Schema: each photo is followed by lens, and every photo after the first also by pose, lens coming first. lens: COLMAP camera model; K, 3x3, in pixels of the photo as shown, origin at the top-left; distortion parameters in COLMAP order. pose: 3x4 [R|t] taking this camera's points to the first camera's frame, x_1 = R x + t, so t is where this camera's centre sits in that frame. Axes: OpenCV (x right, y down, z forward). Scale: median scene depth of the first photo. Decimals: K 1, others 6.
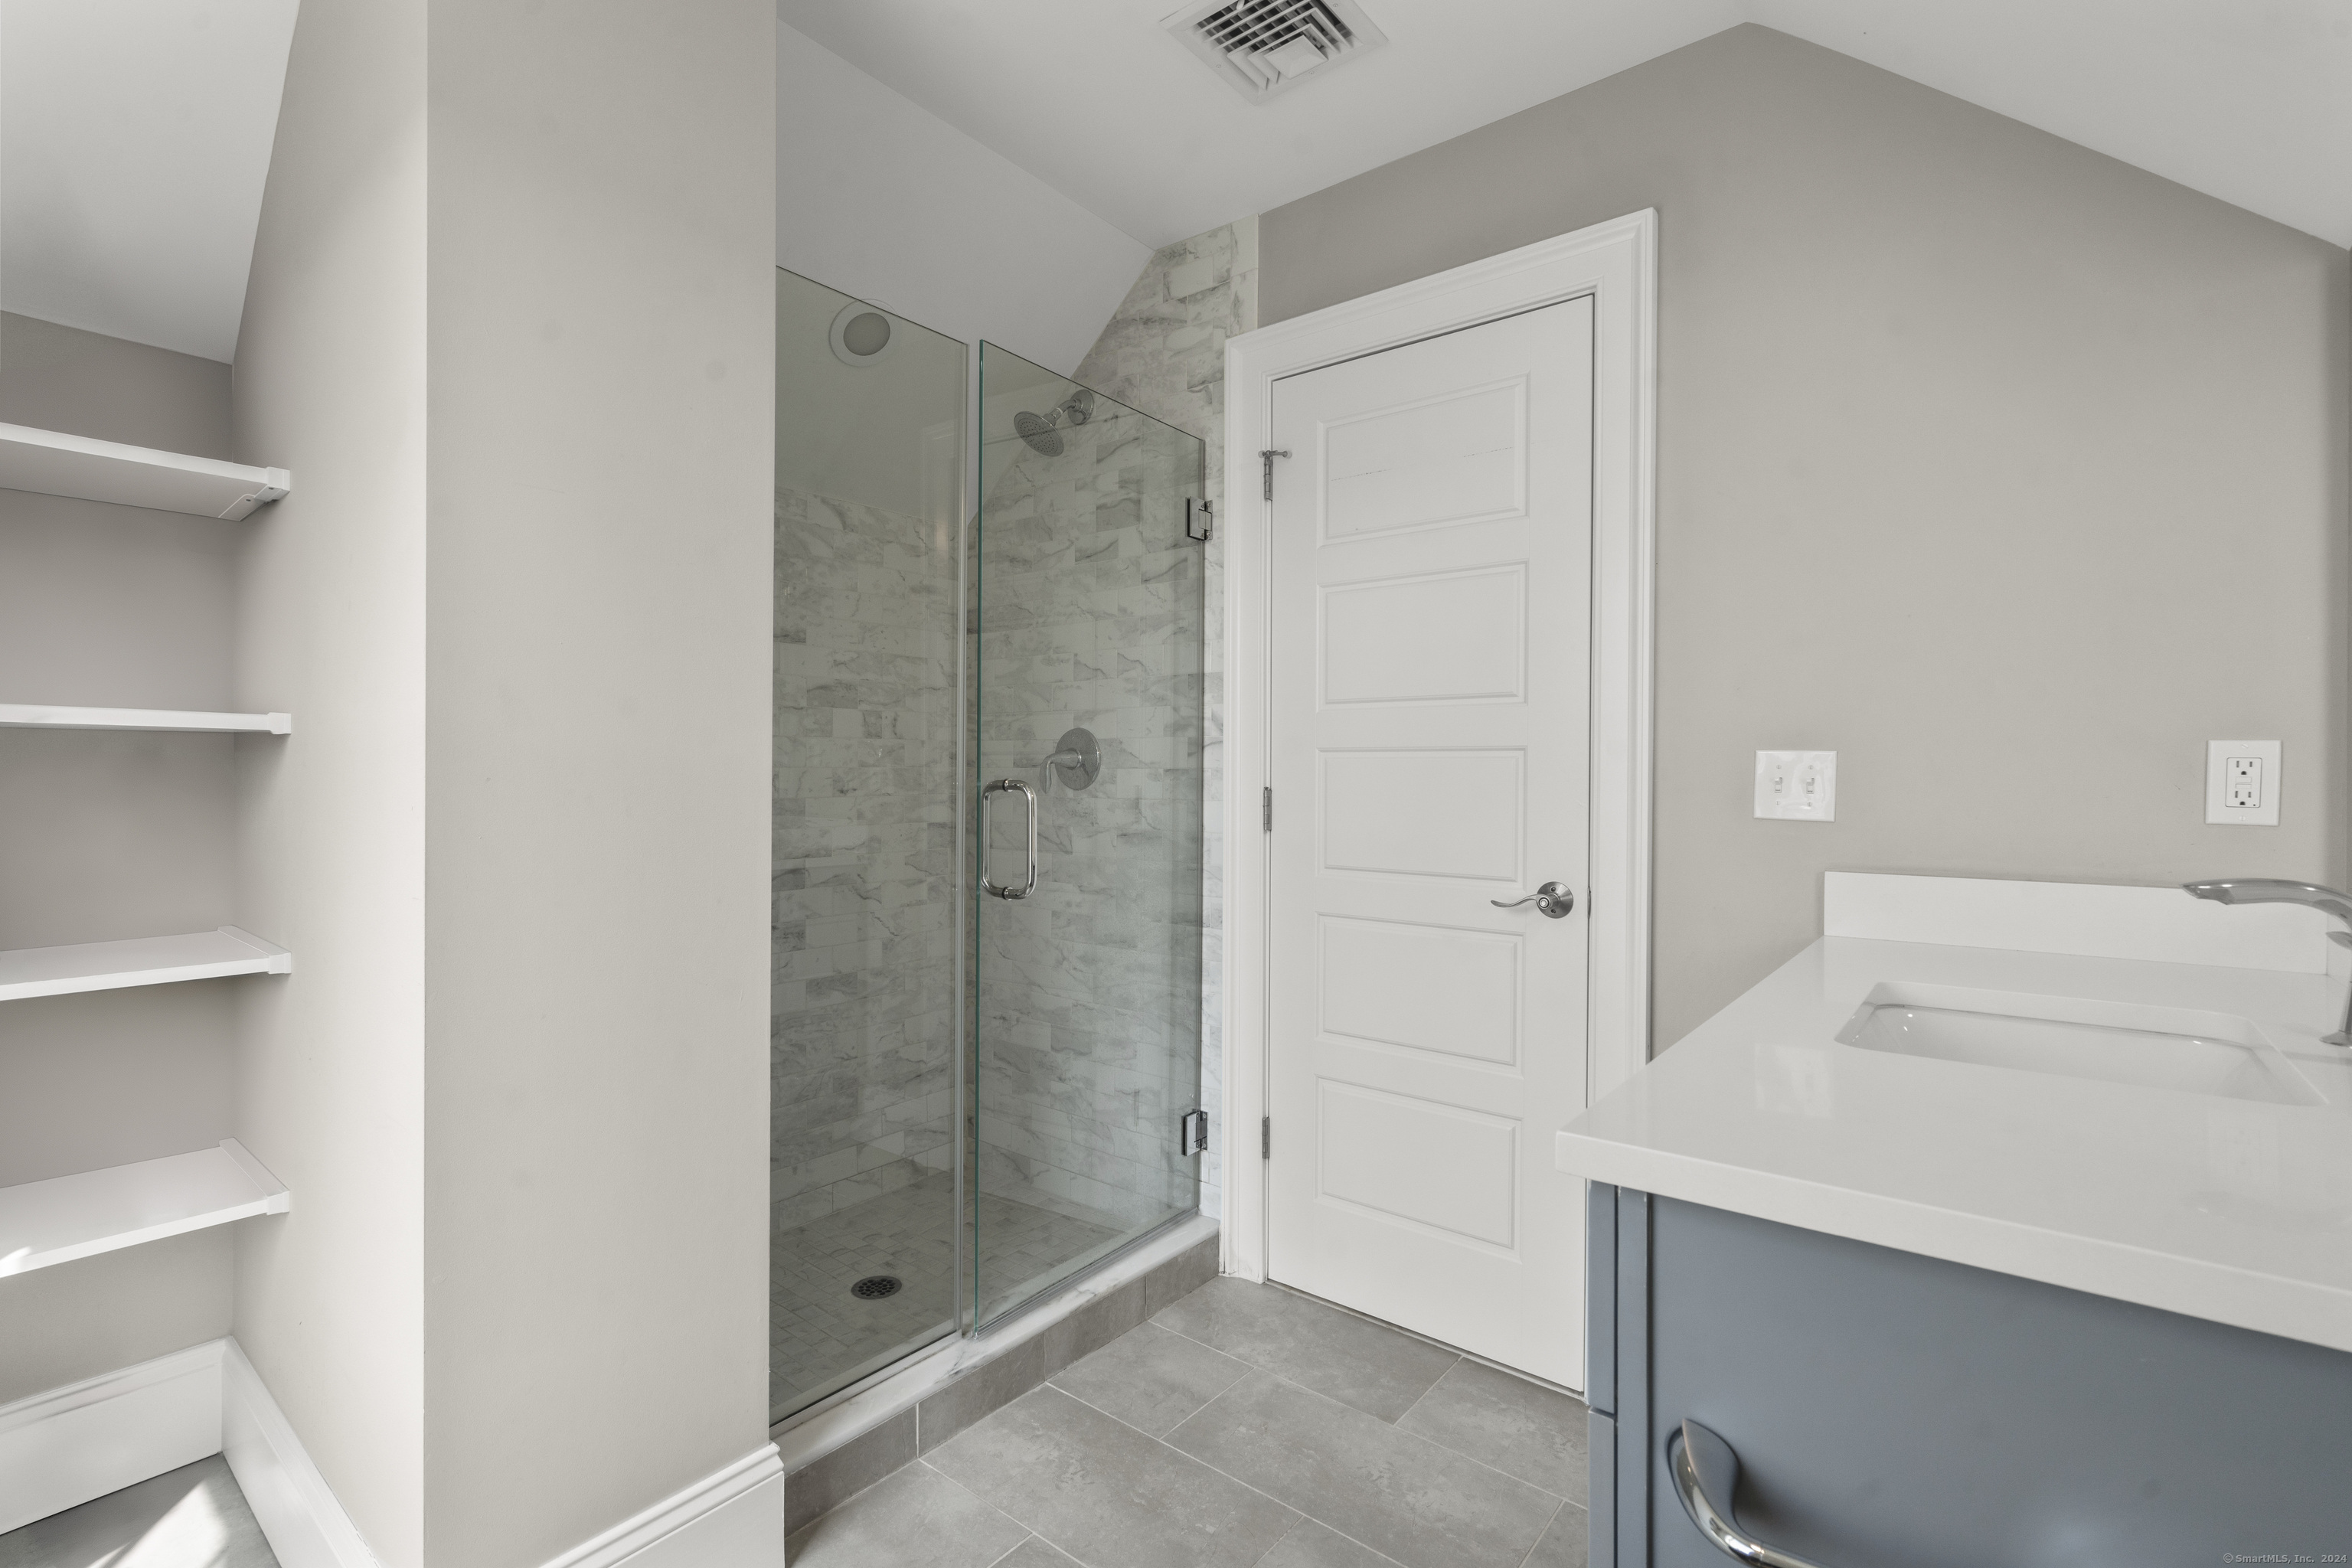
lens RADIAL K [[1079.9, 0, 1184.9], [0, 1079.9, 781.6], [0, 0, 1]] dist [-0.007896, 0.004472]
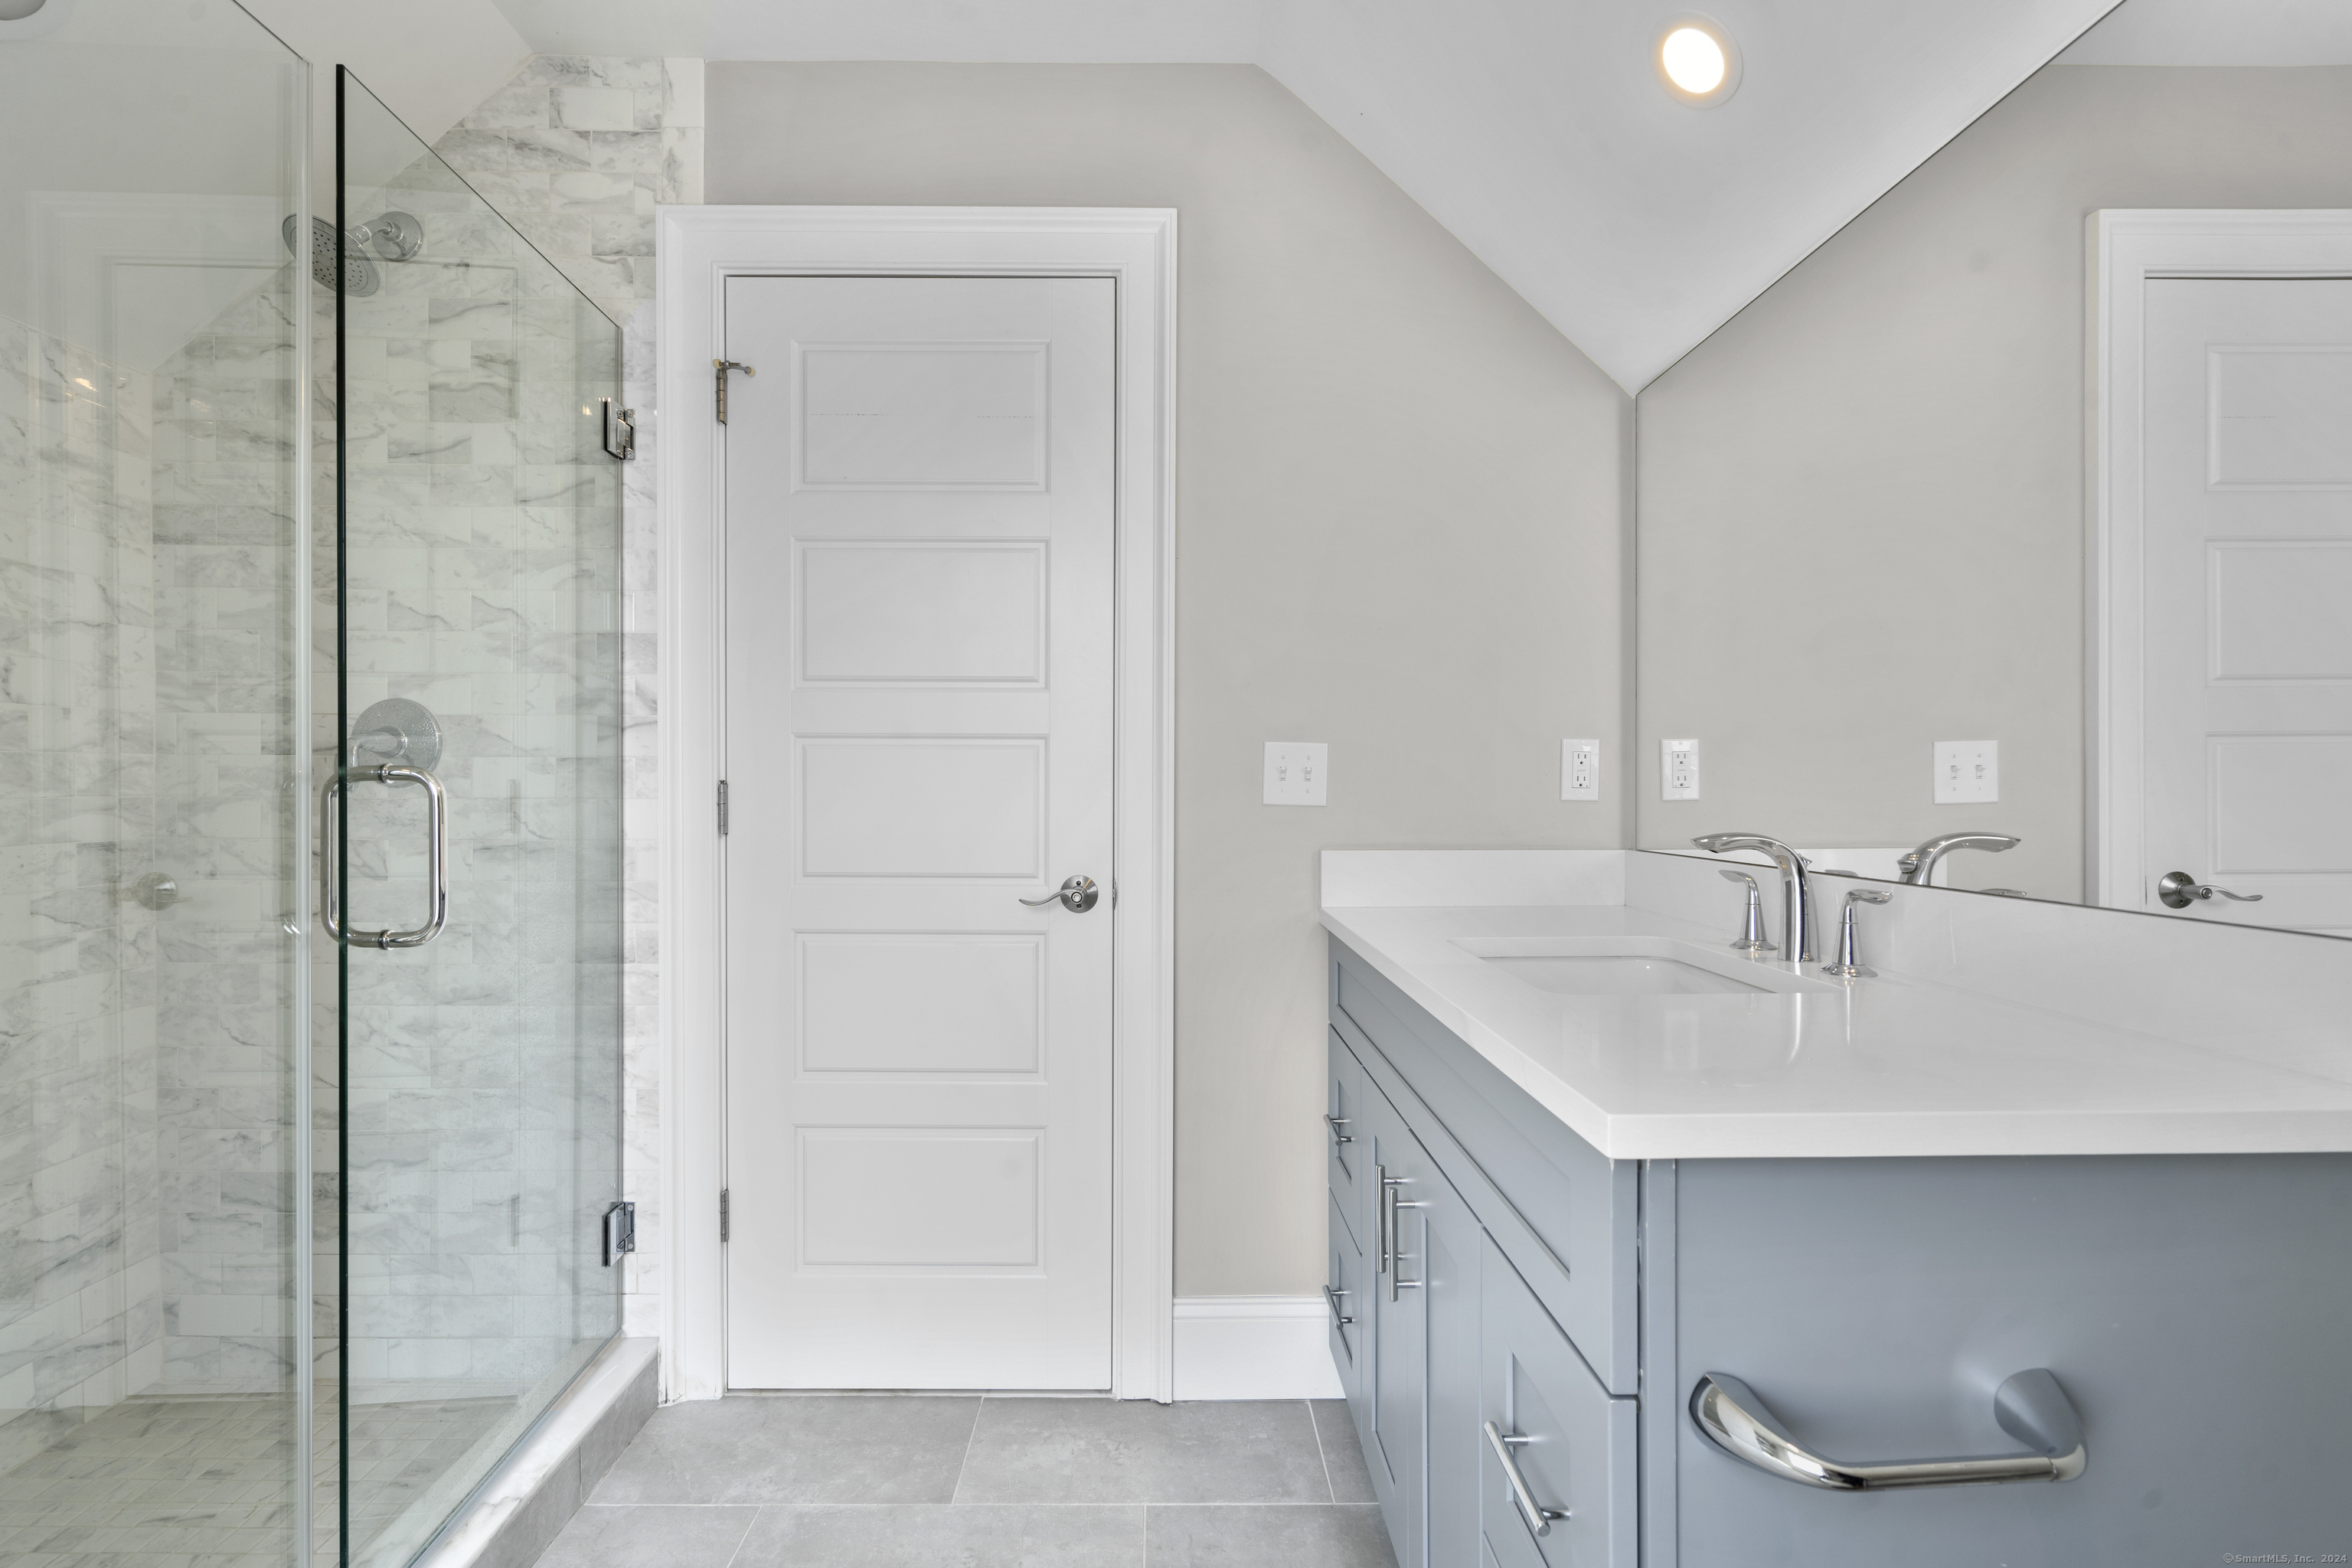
lens RADIAL K [[1079.9, 0, 1171.5], [0, 1079.9, 794.1], [0, 0, 1]] dist [-0.007896, 0.004472]
pose [[0.773121, -0.009025, 0.634194, -0.168368], [0.005966, 0.999958, 0.006957, 0.011195], [-0.634230, -0.001595, 0.773143, 0.161155]]
